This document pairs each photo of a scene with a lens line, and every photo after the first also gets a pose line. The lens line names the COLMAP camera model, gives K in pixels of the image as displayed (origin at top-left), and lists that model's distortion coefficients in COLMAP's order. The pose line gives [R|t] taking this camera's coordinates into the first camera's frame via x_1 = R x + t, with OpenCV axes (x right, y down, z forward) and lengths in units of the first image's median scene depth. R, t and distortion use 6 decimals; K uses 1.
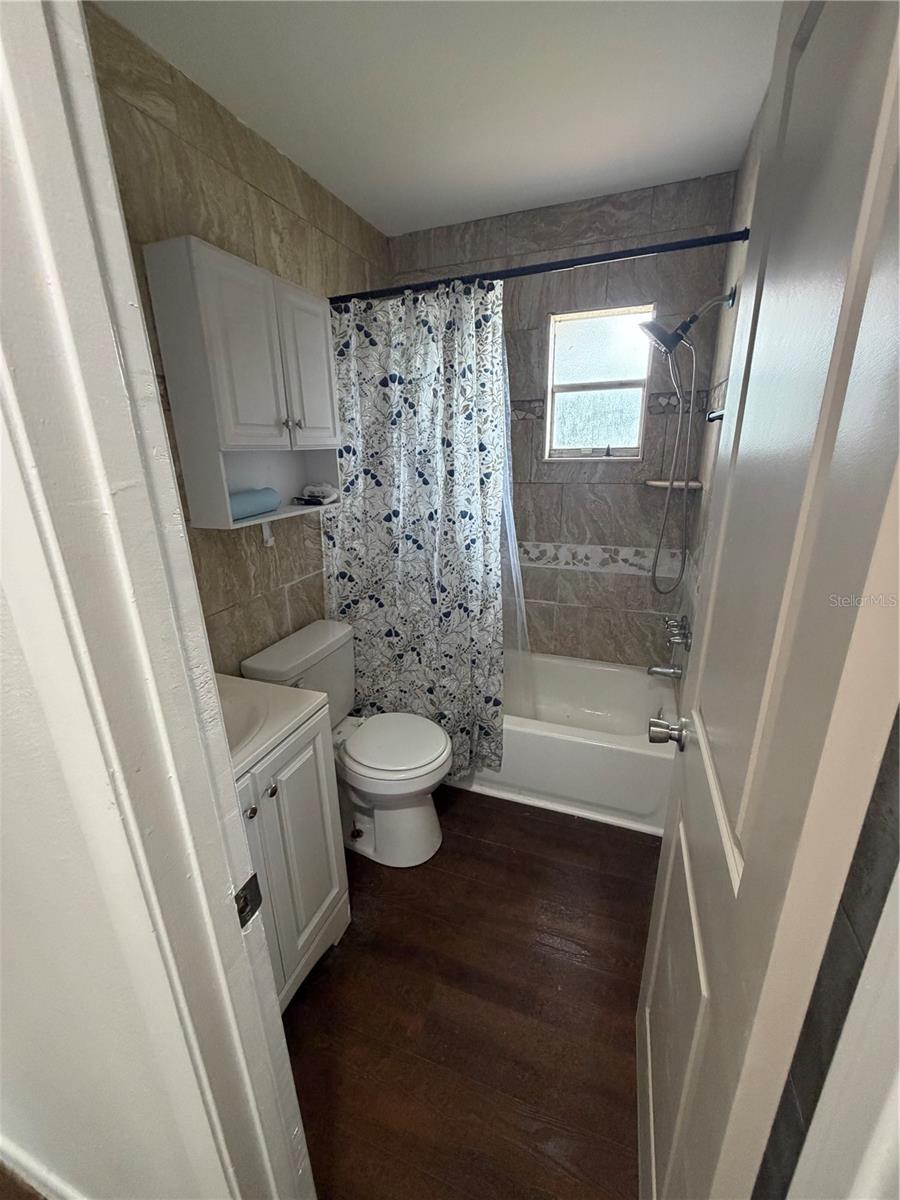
lens RADIAL K [[475.2, 0, 446.9], [0, 475.2, 603.2], [0, 0, 1]] dist [0.002023, -0.011962]
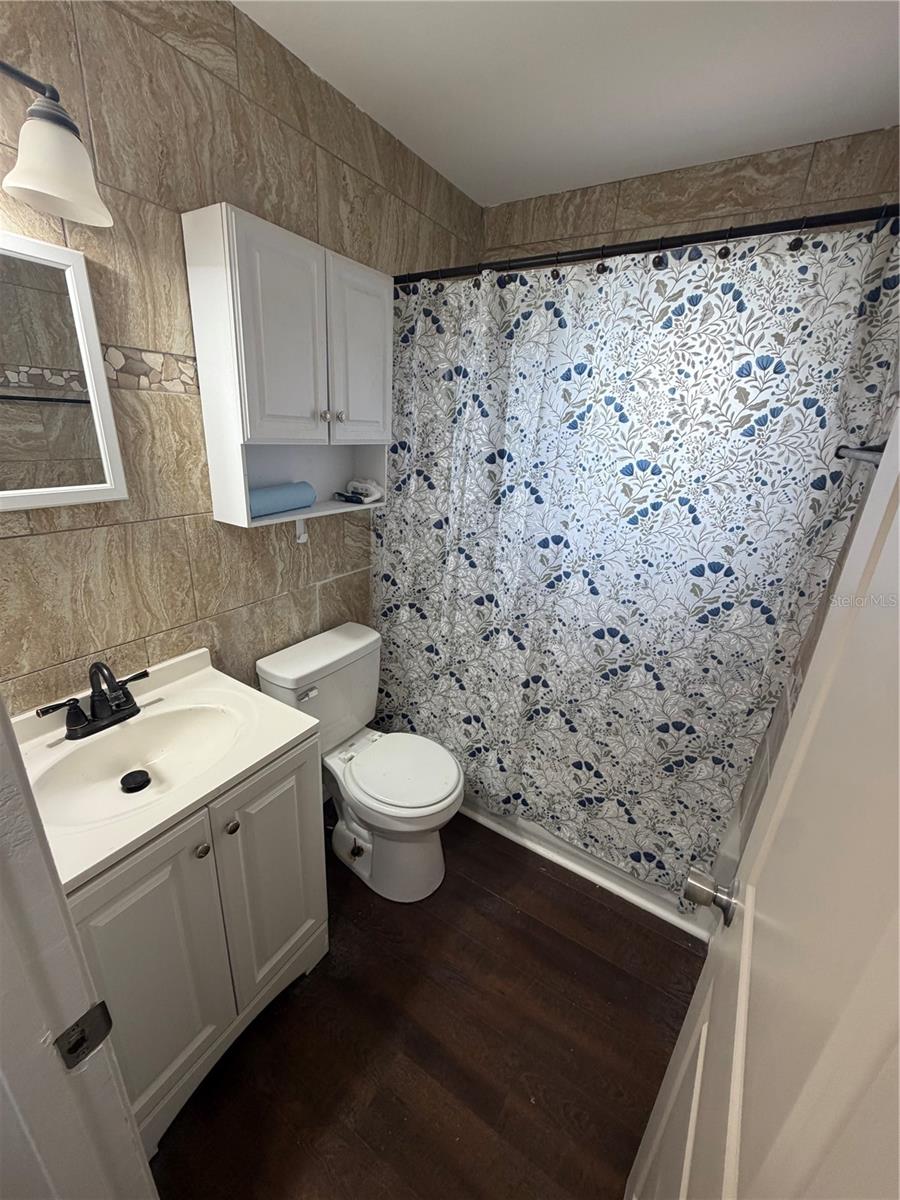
lens RADIAL K [[479.1, 0, 448.4], [0, 479.1, 595.2], [0, 0, 1]] dist [-0.001361, -0.008742]
pose [[0.971003, 0.152373, -0.184215, 0.098848], [-0.148154, 0.988289, 0.036536, -0.098897], [0.187625, -0.008185, 0.982207, 0.131322]]
